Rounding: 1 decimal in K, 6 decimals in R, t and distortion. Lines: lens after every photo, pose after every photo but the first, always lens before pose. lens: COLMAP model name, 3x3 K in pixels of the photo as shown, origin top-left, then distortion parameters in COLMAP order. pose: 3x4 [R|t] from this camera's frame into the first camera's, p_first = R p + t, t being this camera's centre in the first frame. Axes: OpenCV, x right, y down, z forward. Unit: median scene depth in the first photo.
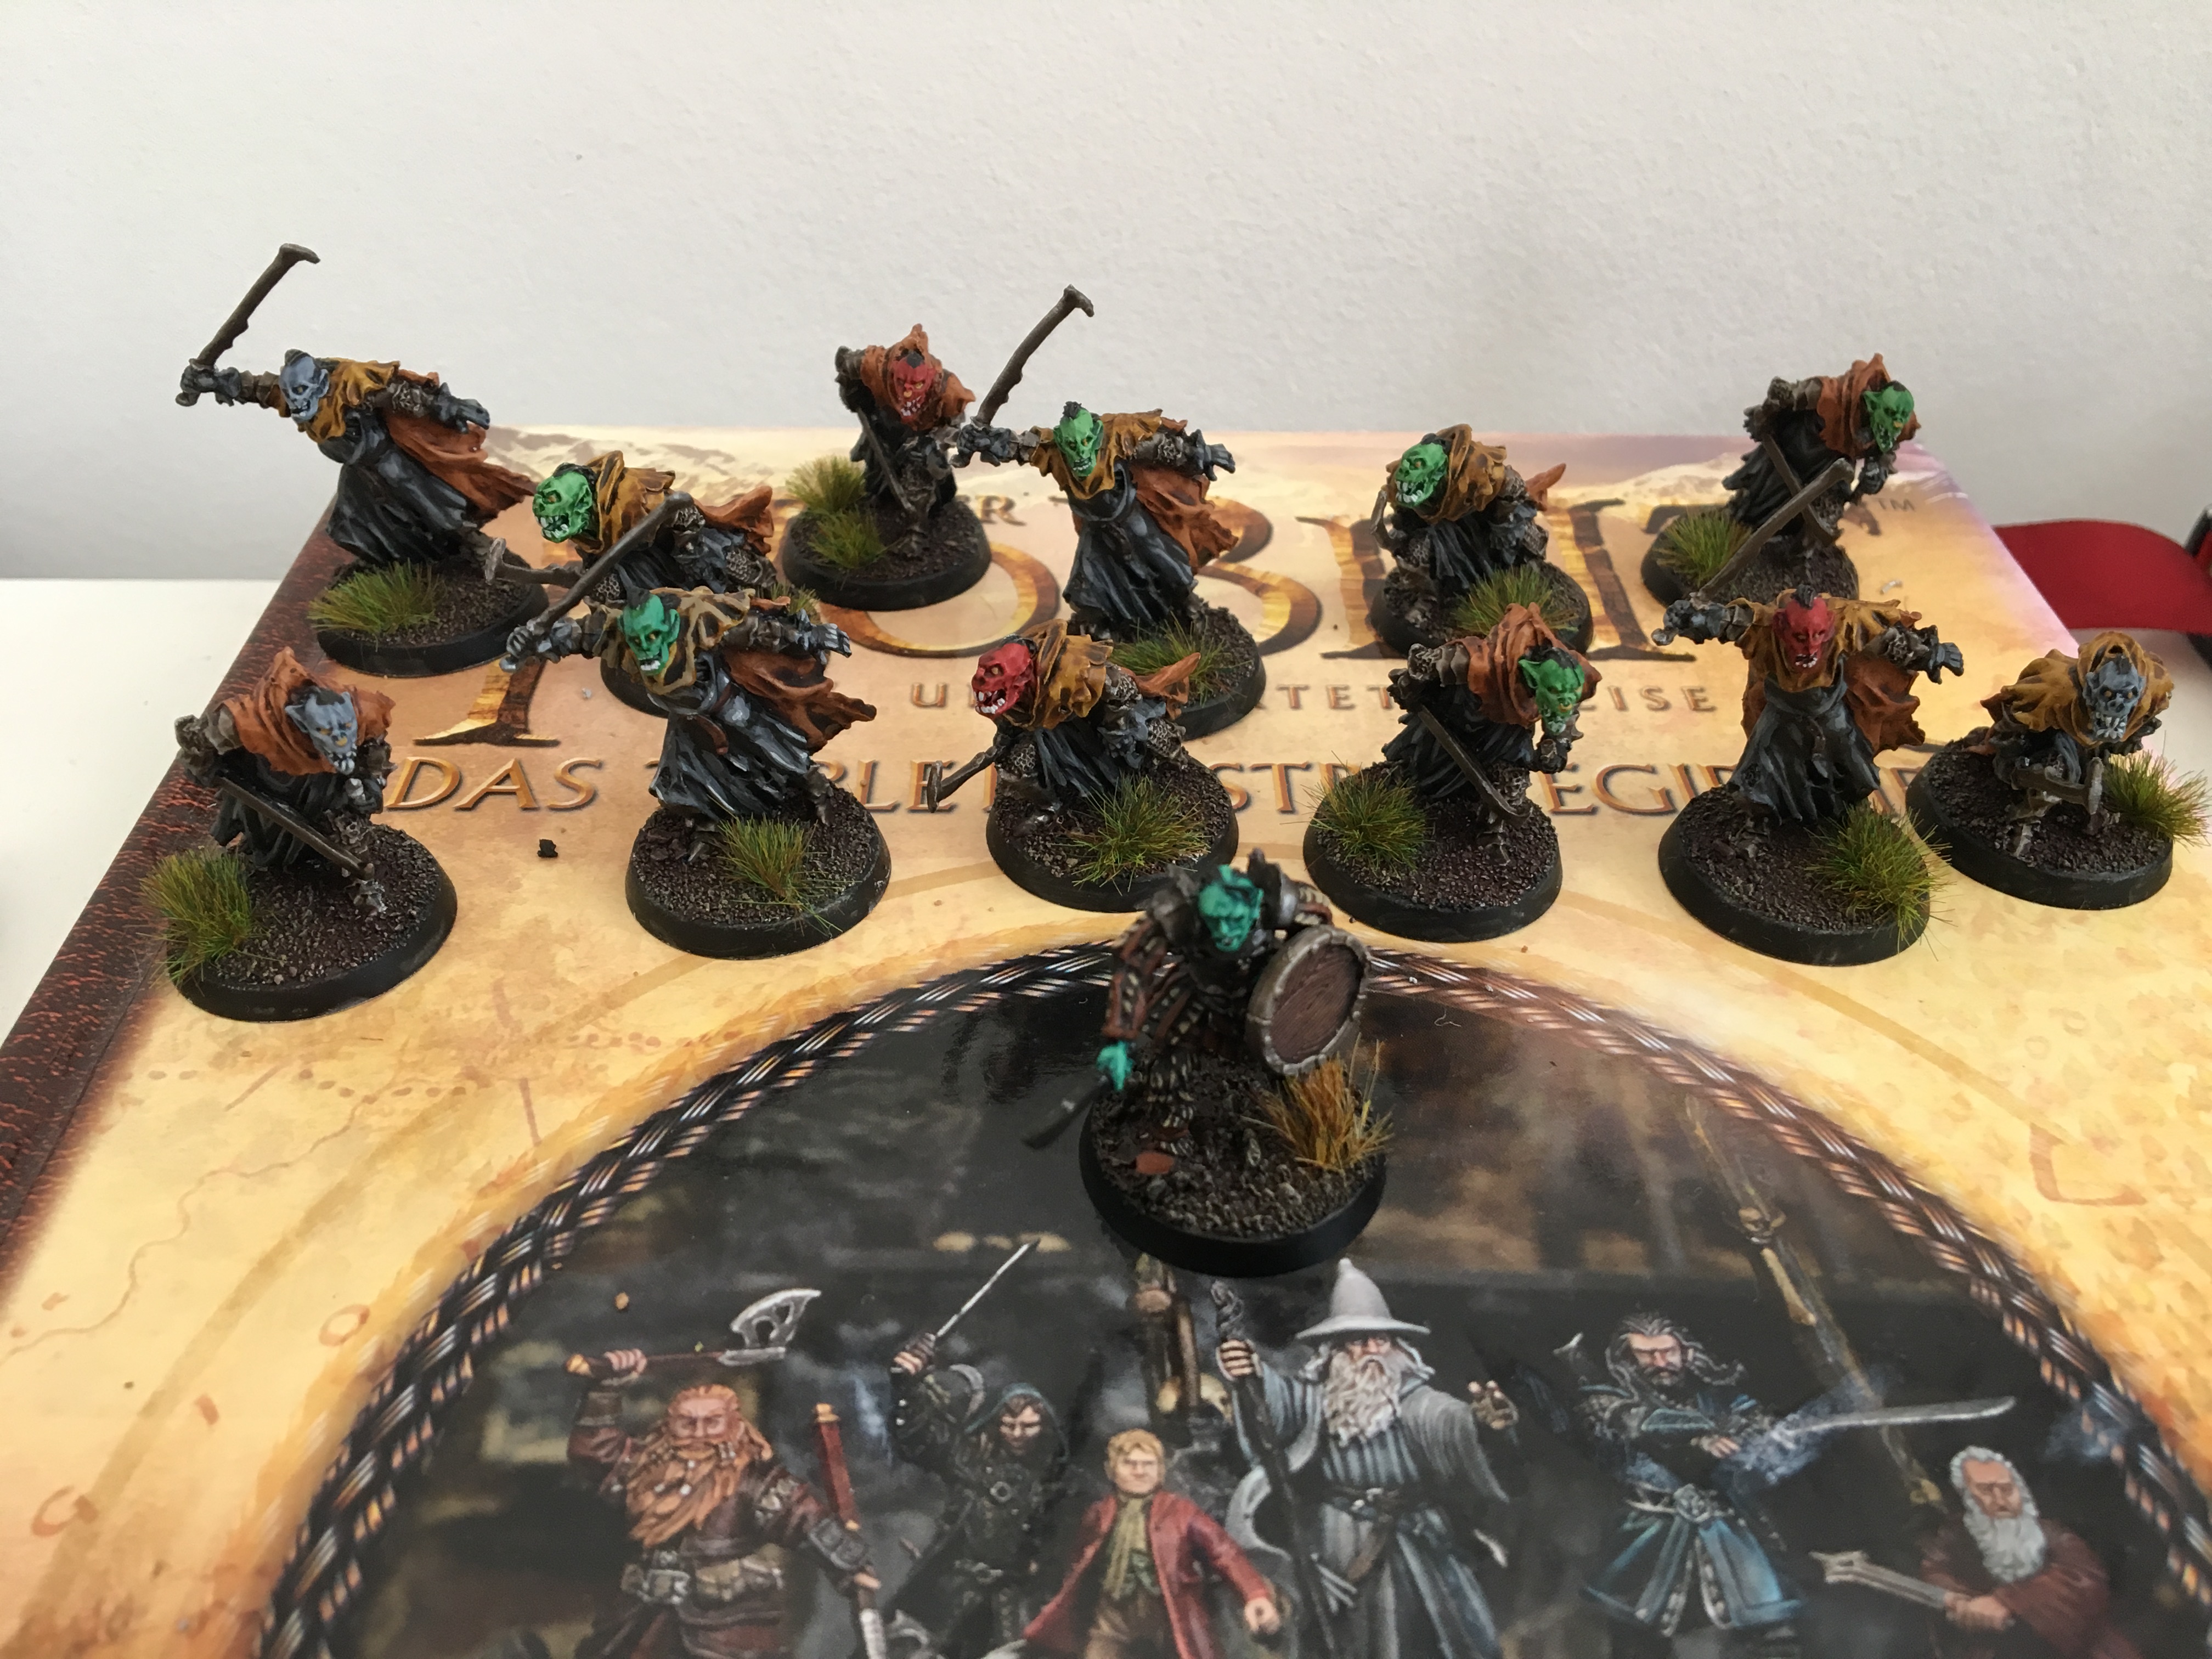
lens RADIAL K [[1883.0, 0, 1108.8], [0, 1883.0, 831.1], [0, 0, 1]] dist [0.083468, -0.177291]
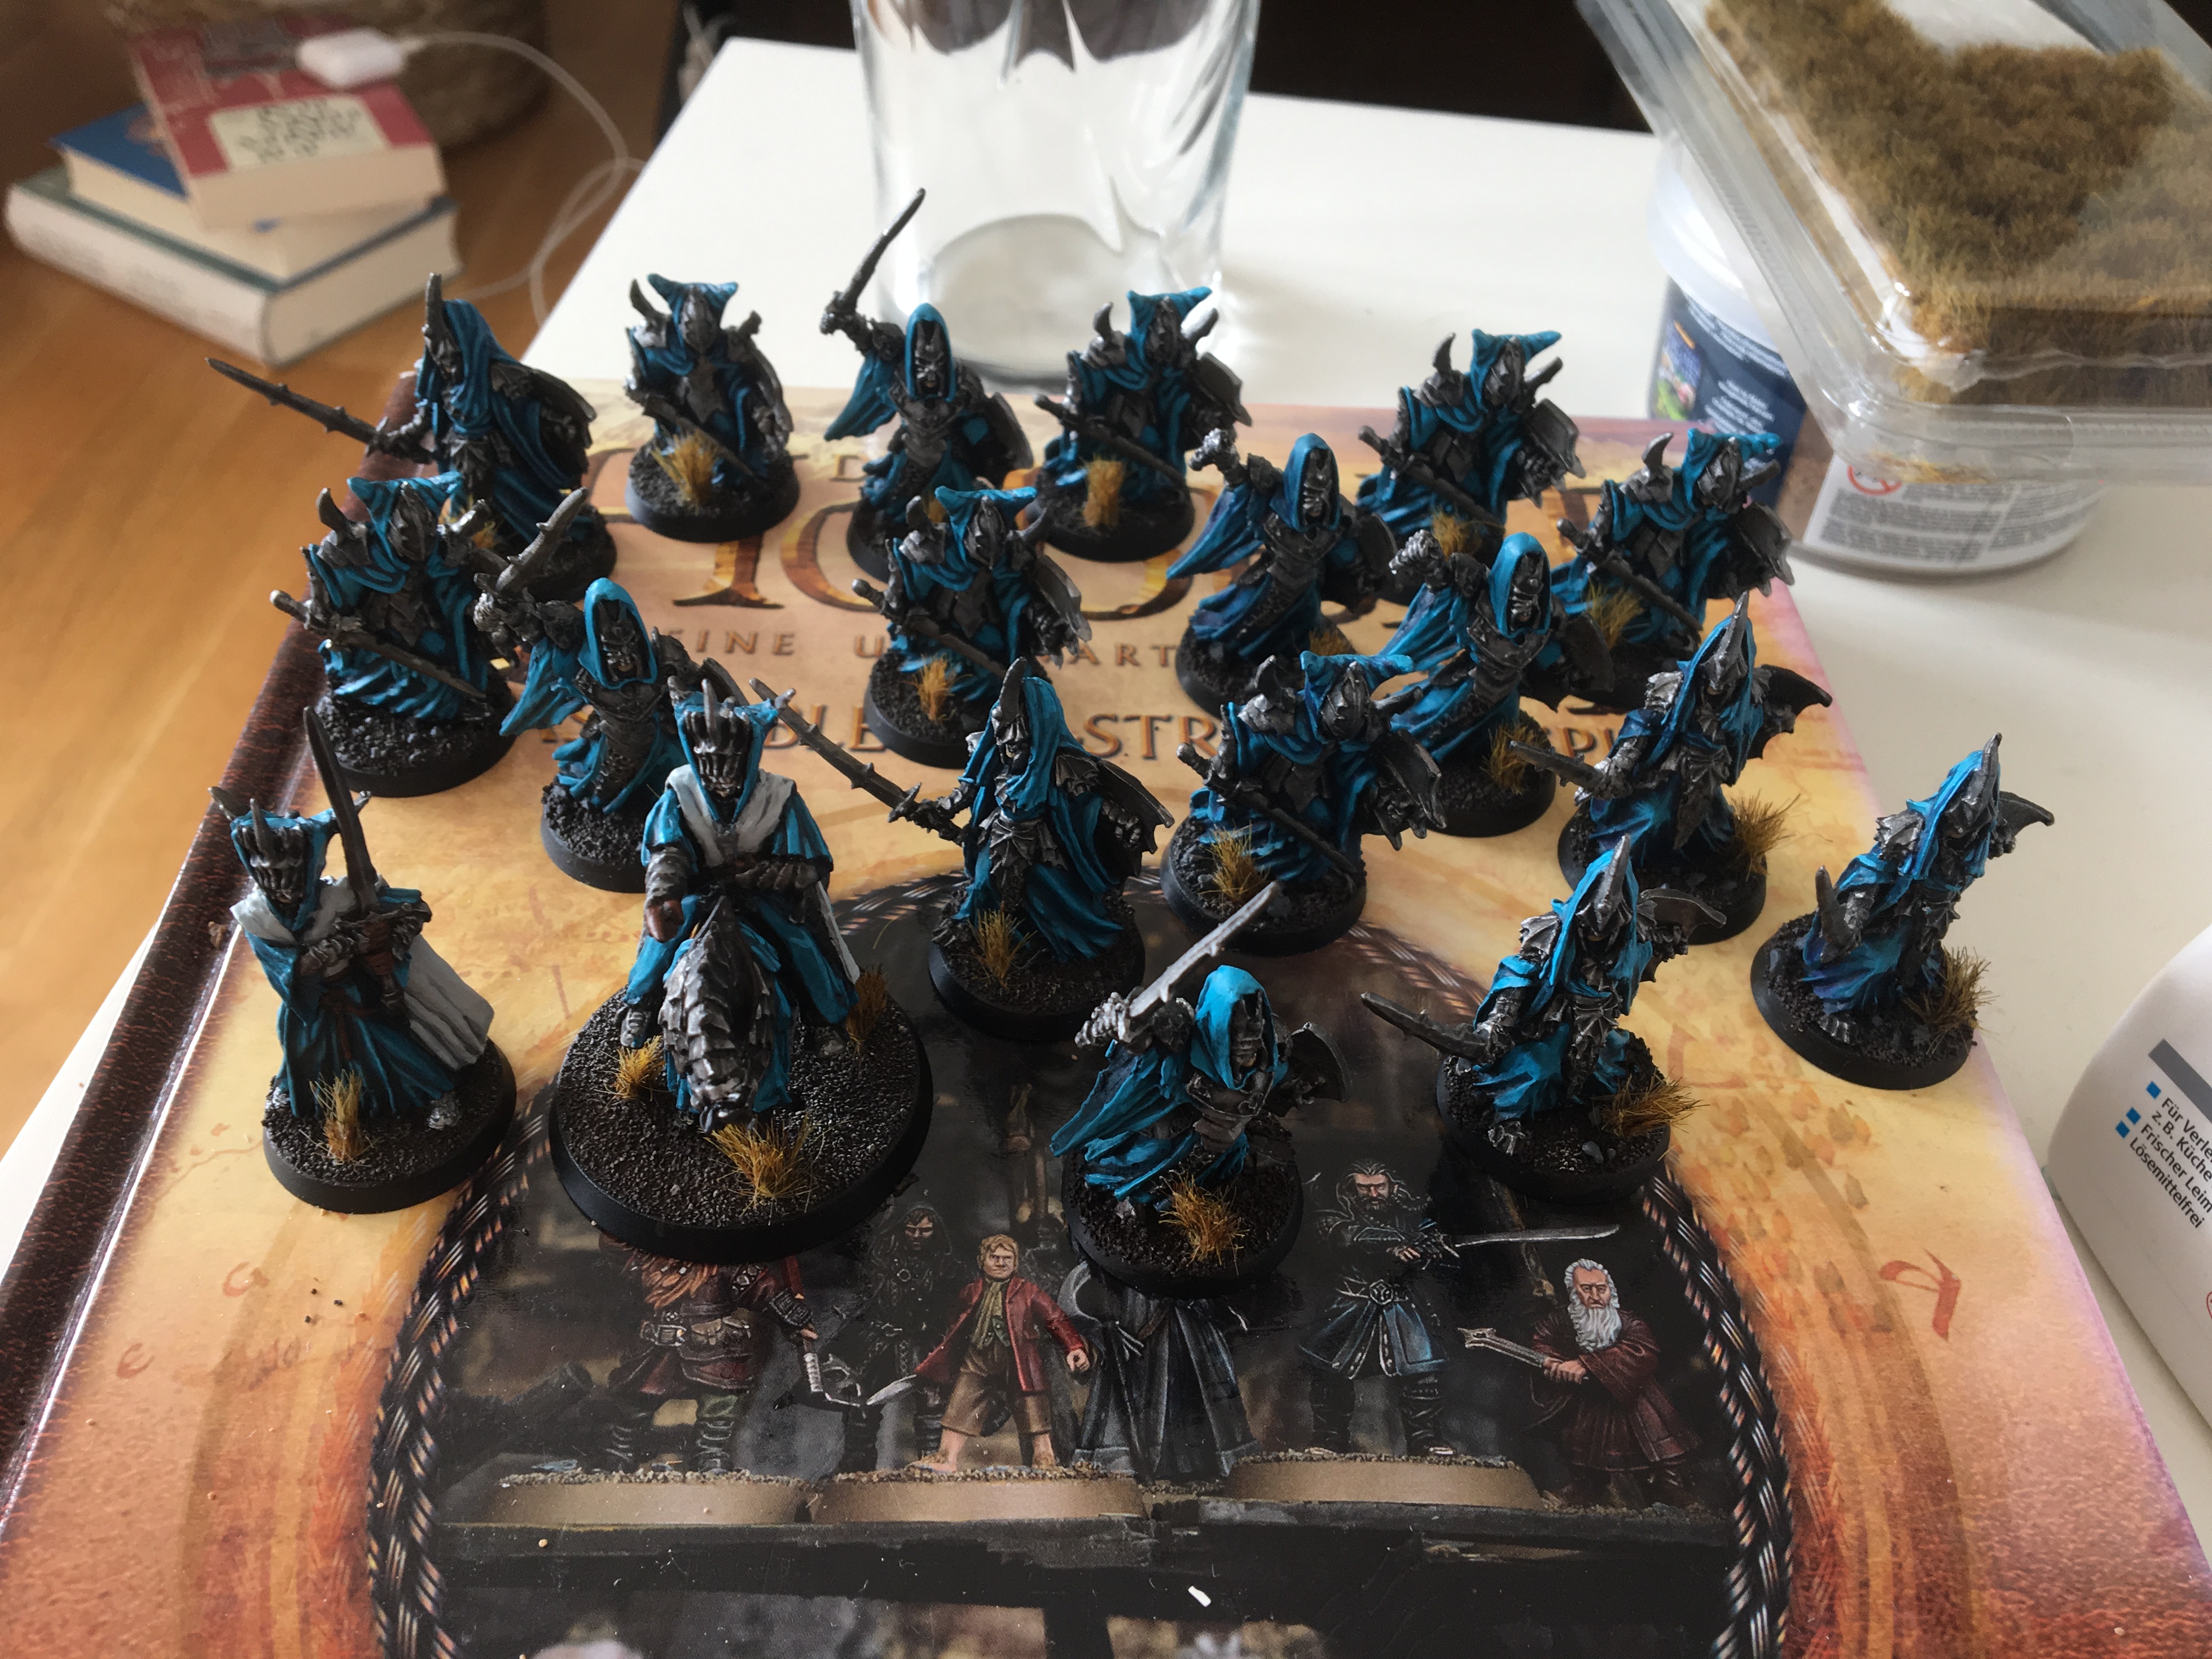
lens RADIAL K [[1877.7, 0, 1106.8], [0, 1877.7, 830.1], [0, 0, 1]] dist [0.102914, -0.202096]
pose [[0.999452, 0.024697, 0.022047, 0.045597], [-0.027120, 0.992713, 0.117411, -0.127054], [-0.018987, -0.117945, 0.992839, -0.307306]]
